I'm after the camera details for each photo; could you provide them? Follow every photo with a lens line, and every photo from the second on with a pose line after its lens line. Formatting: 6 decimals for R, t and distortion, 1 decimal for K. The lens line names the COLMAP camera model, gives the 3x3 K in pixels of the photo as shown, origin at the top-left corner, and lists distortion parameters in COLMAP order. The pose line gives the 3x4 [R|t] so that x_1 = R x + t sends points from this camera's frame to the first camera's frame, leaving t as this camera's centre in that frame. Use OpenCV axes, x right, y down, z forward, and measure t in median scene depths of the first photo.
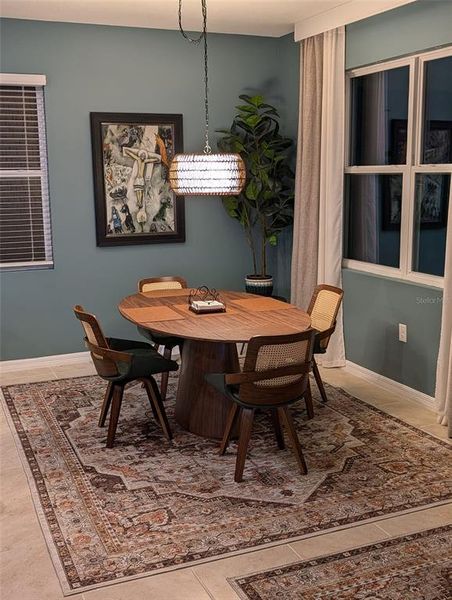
lens RADIAL K [[688.4, 0, 242.6], [0, 688.4, 318.4], [0, 0, 1]] dist [-0.024456, 0.000000]
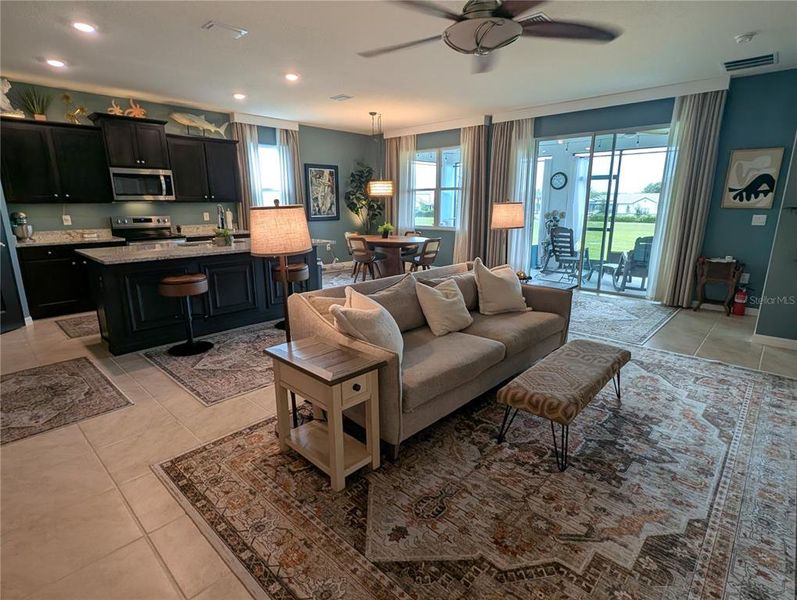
lens RADIAL K [[412.2, 0, 399.5], [0, 412.2, 300.0], [0, 0, 1]] dist [0.001854, -0.002003]
pose [[0.924934, -0.086001, 0.370271, -0.469331], [0.077151, 0.996269, 0.038676, 0.131904], [-0.372216, -0.007206, 0.928118, -0.420346]]
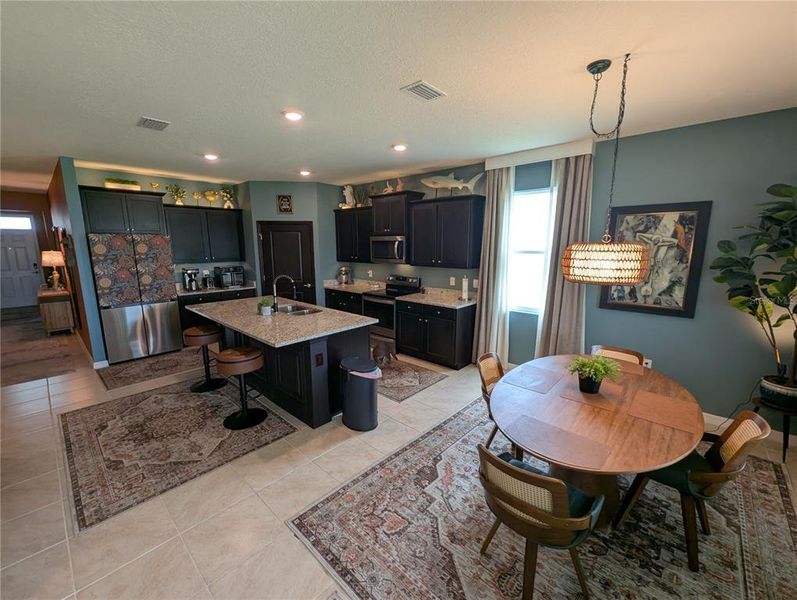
lens RADIAL K [[326.8, 0, 401.4], [0, 326.8, 303.1], [0, 0, 1]] dist [0.004827, -0.002534]
pose [[0.394193, 0.171857, -0.902816, 0.208737], [-0.194048, 0.975777, 0.101019, -0.104630], [0.898308, 0.135369, 0.417993, 0.392621]]
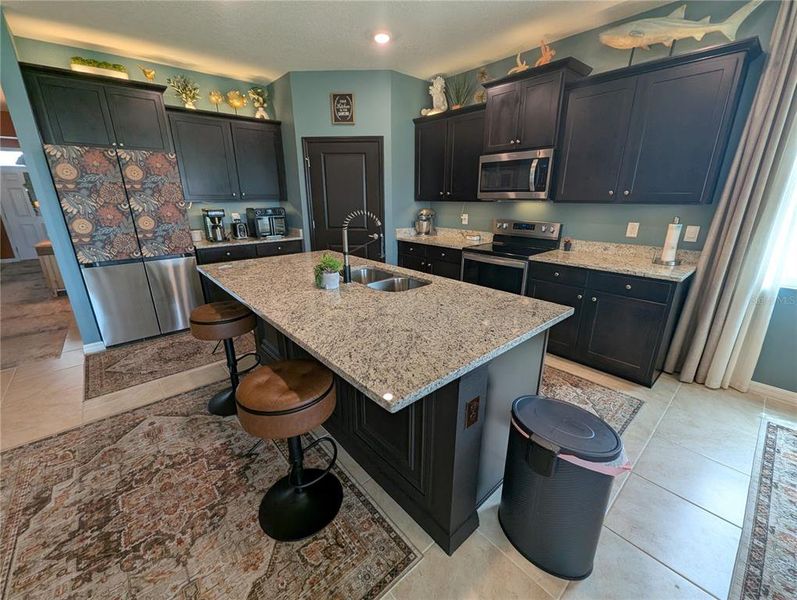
lens RADIAL K [[326.8, 0, 400.7], [0, 326.8, 301.8], [0, 0, 1]] dist [0.004827, -0.002534]
pose [[0.287804, 0.301445, -0.909010, -0.140313], [-0.198413, 0.947345, 0.251337, -0.051519], [0.936910, 0.108023, 0.332460, 0.382217]]
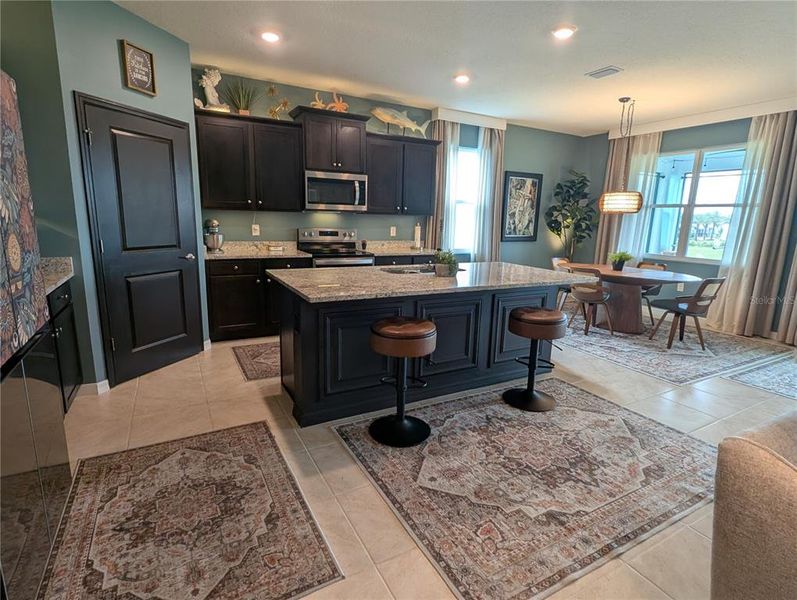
lens RADIAL K [[412.2, 0, 399.5], [0, 412.2, 300.8], [0, 0, 1]] dist [0.001854, -0.002003]
pose [[0.996882, 0.016938, 0.077073, -0.579929], [-0.016366, 0.999834, -0.008052, 0.072791], [-0.077197, 0.006765, 0.996993, -0.113561]]
